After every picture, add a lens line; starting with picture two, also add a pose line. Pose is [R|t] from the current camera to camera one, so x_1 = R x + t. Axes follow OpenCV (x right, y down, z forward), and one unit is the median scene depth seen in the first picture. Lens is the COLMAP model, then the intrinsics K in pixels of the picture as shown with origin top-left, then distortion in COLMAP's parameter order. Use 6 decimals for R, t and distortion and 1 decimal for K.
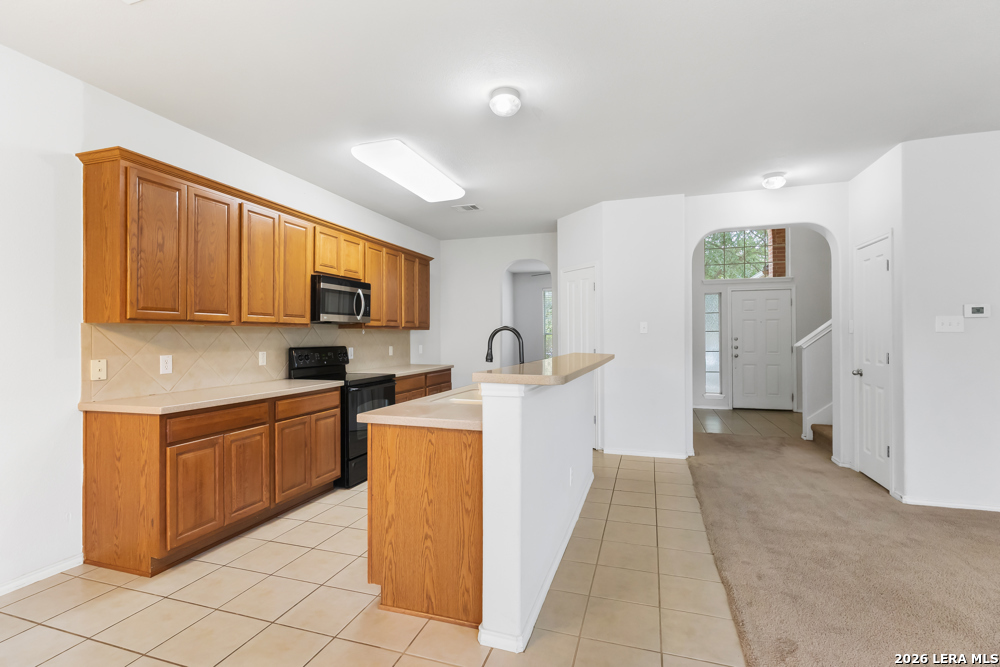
lens RADIAL K [[467.9, 0, 500.8], [0, 467.9, 338.1], [0, 0, 1]] dist [0.005805, 0.001766]
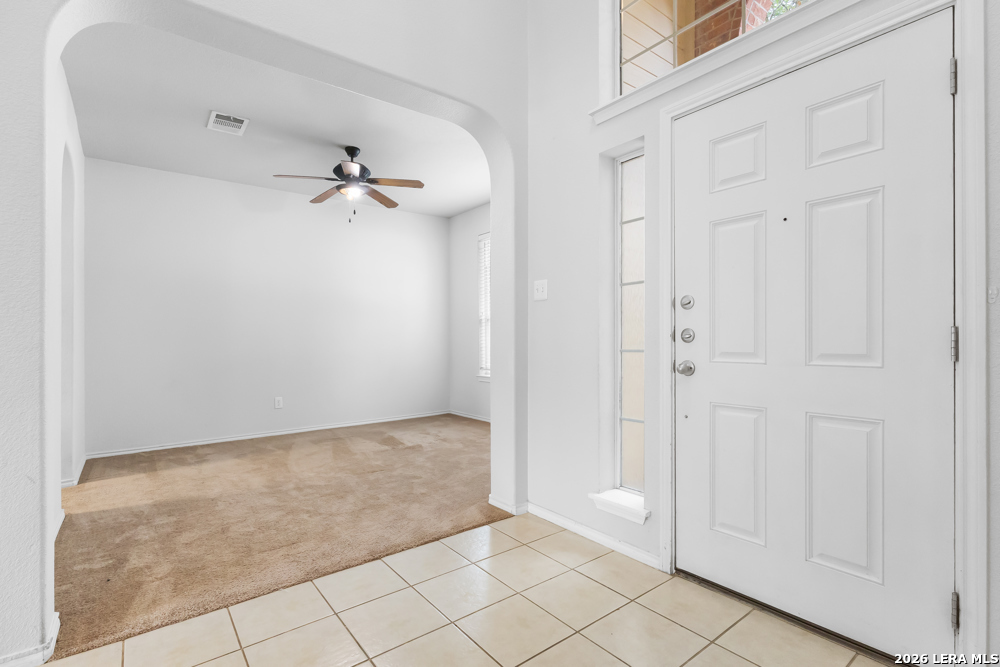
lens RADIAL K [[467.9, 0, 498.3], [0, 467.9, 340.1], [0, 0, 1]] dist [0.005805, 0.001766]
pose [[0.820786, 0.003174, -0.571227, 0.564052], [0.000352, 0.999982, 0.006063, 0.020675], [0.571236, -0.005177, 0.820770, 0.731075]]
